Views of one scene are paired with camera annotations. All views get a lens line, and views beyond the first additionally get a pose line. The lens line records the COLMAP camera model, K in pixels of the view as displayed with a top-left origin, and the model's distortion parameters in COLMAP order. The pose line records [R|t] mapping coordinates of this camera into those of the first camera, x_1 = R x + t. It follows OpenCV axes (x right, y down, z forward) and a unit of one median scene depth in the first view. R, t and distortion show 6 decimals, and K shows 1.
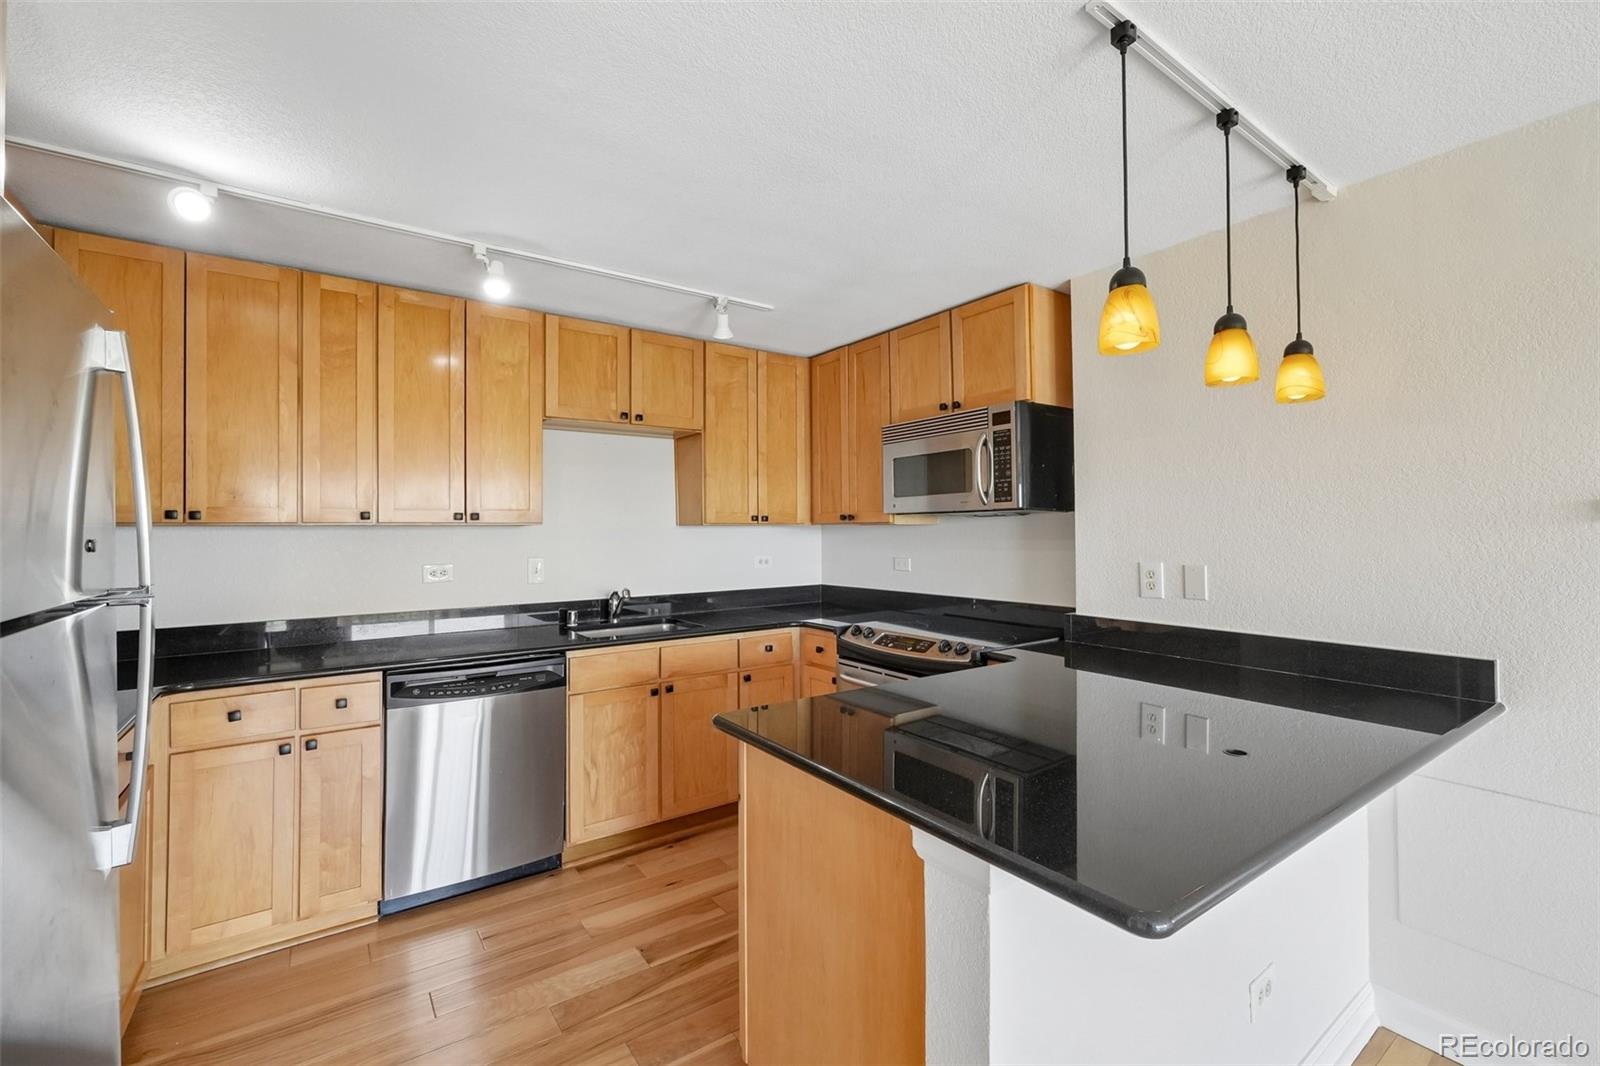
lens RADIAL K [[683.4, 0, 797.6], [0, 683.4, 516.0], [0, 0, 1]] dist [-0.002765, 0.000151]
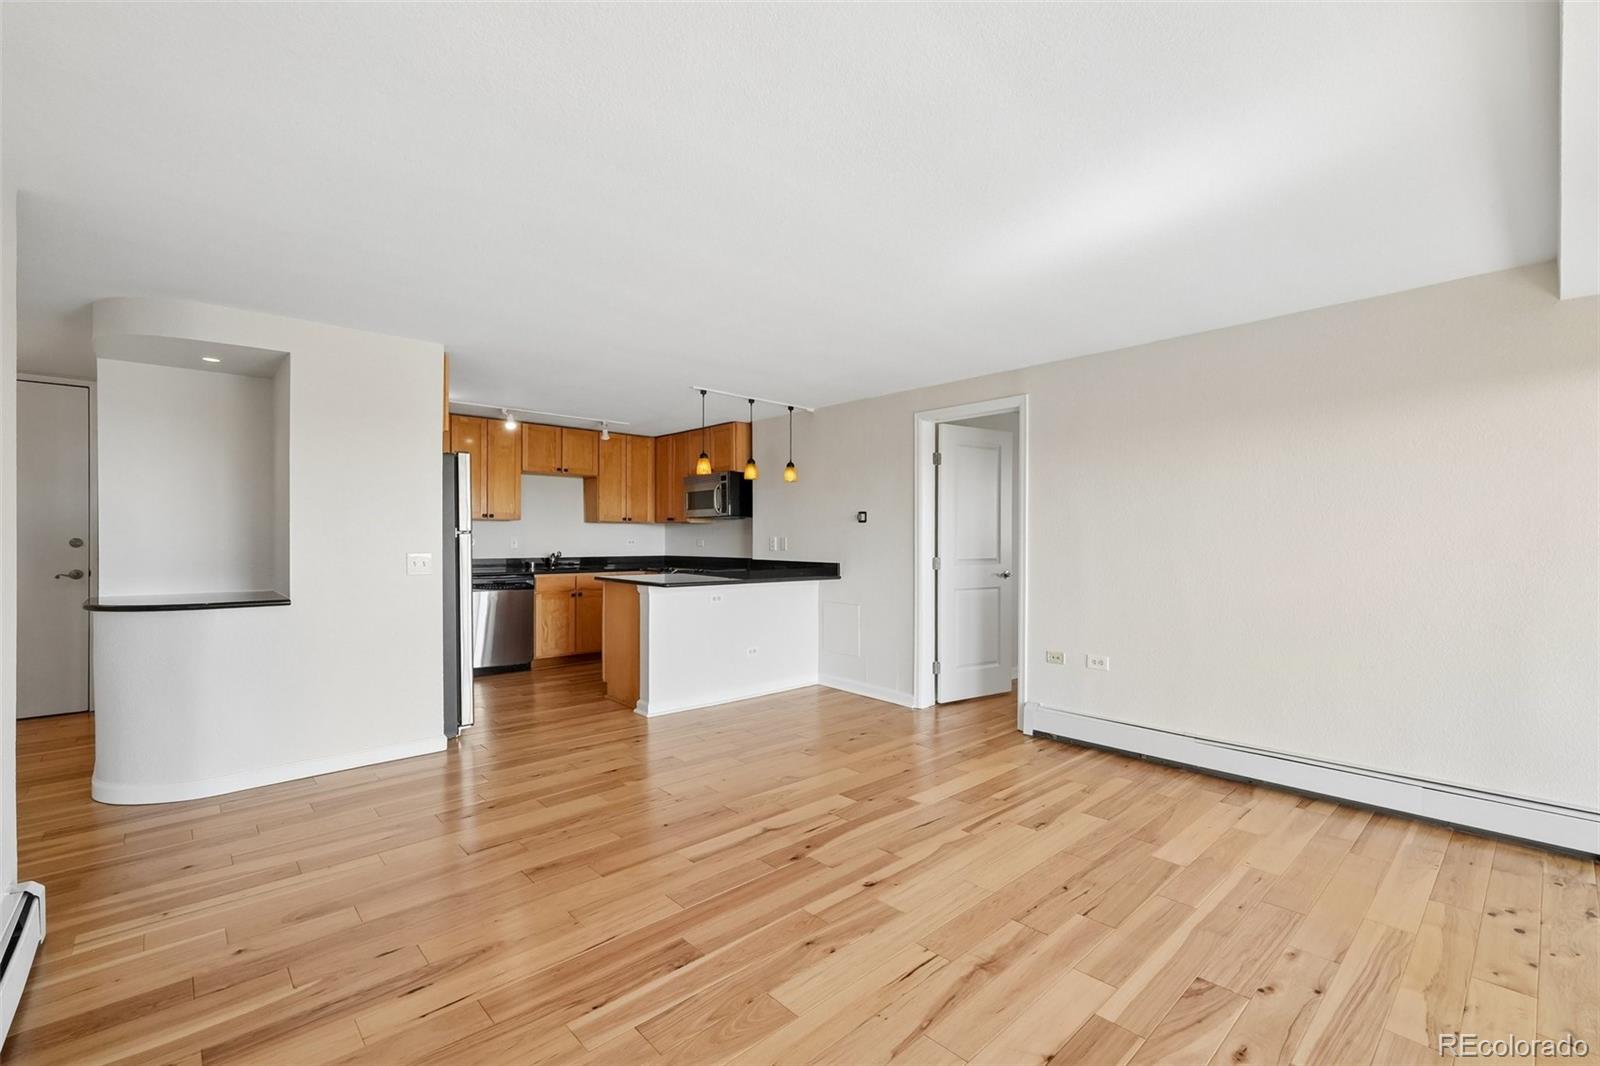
lens RADIAL K [[697.2, 0, 802.2], [0, 697.2, 536.5], [0, 0, 1]] dist [0.001794, 0.000161]
pose [[0.992158, 0.010471, 0.124551, 0.248955], [-0.012658, 0.999779, 0.016781, 0.016094], [-0.124348, -0.018226, 0.992071, -1.359853]]
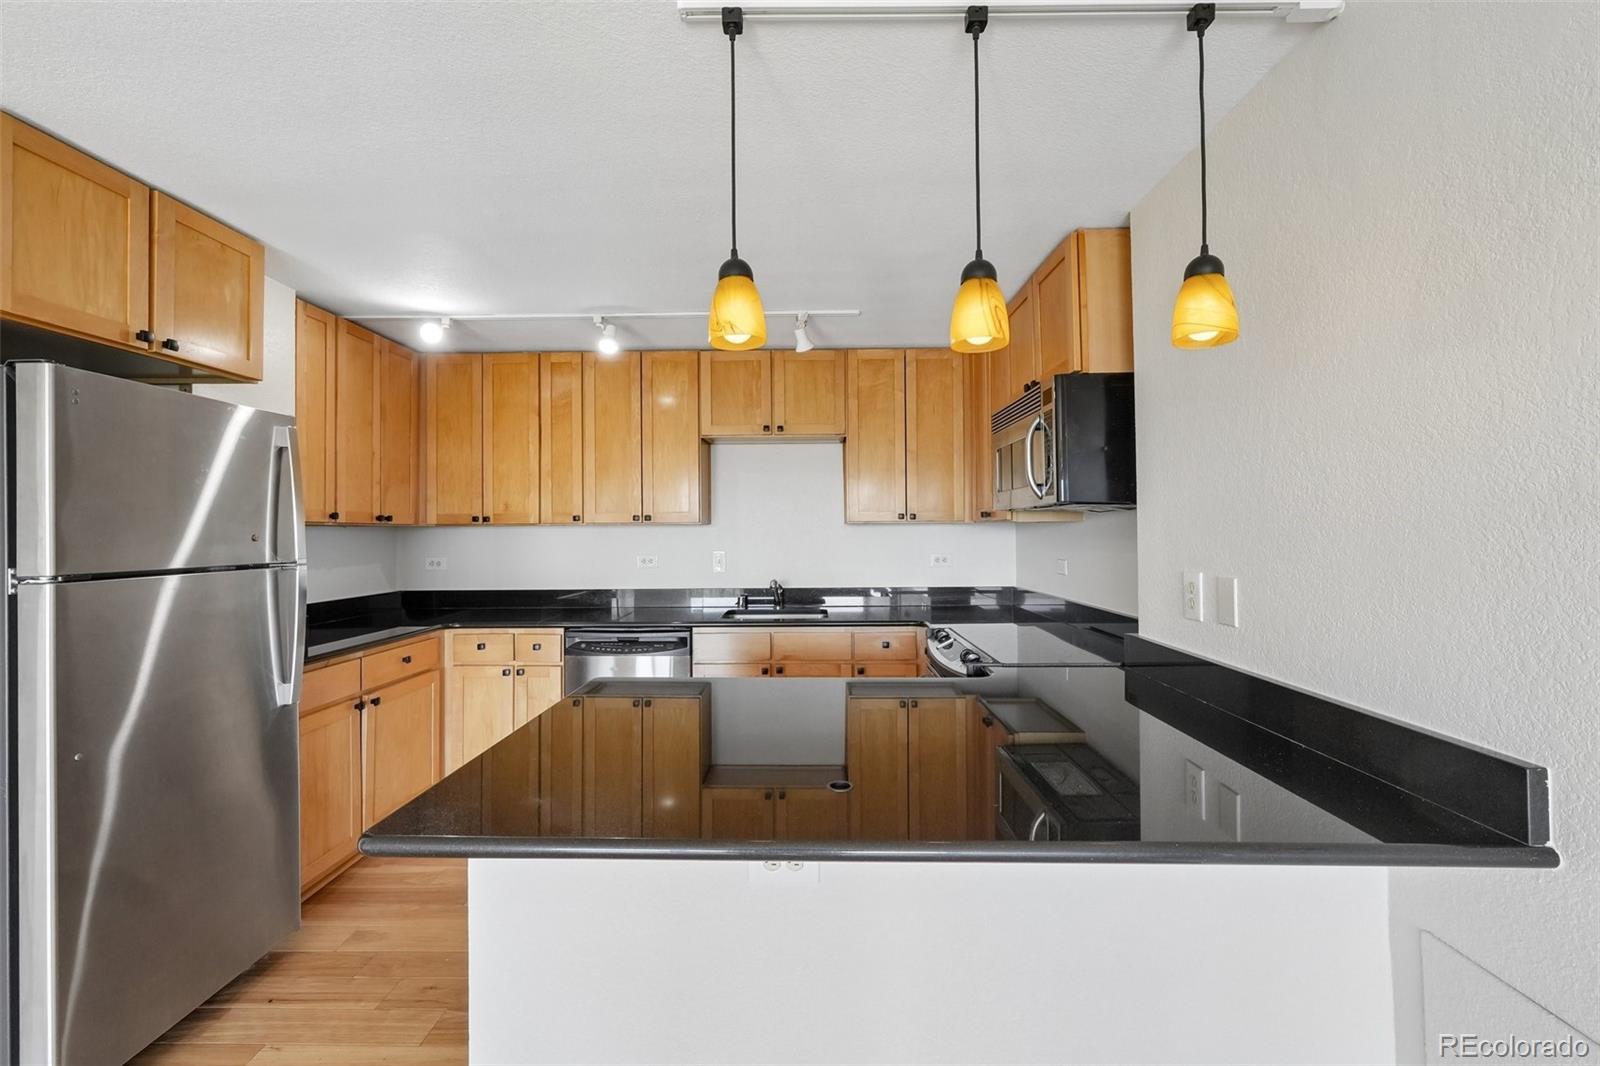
lens RADIAL K [[683.4, 0, 797.6], [0, 683.4, 516.0], [0, 0, 1]] dist [-0.002765, 0.000151]
pose [[0.803168, -0.011346, -0.595645, 0.511941], [0.014224, 0.999899, 0.000132, 0.000668], [0.595583, -0.008579, 0.803248, 0.122906]]
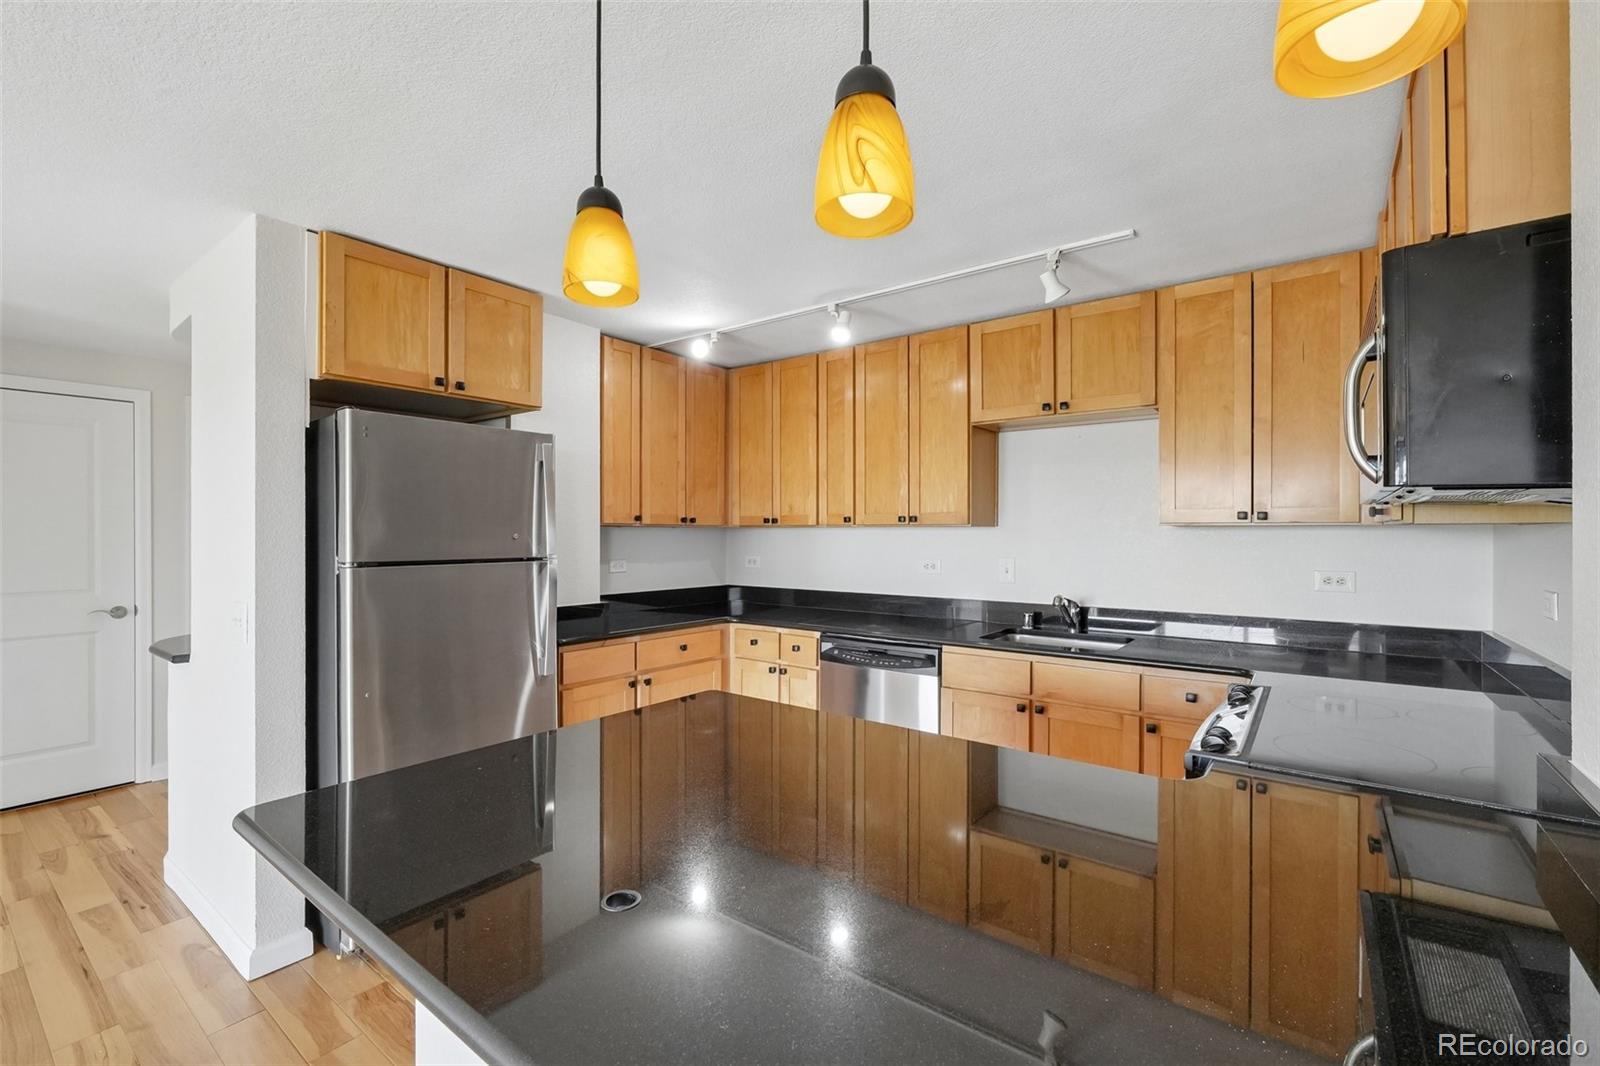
lens RADIAL K [[690.0, 0, 800.0], [0, 690.0, 533.0], [0, 0, 1]] dist [-0.016739, 0.009214]
pose [[0.300881, 0.007512, -0.953632, 0.580582], [0.016302, 0.999782, 0.013019, 0.005575], [0.953522, -0.019463, 0.300693, 0.440958]]
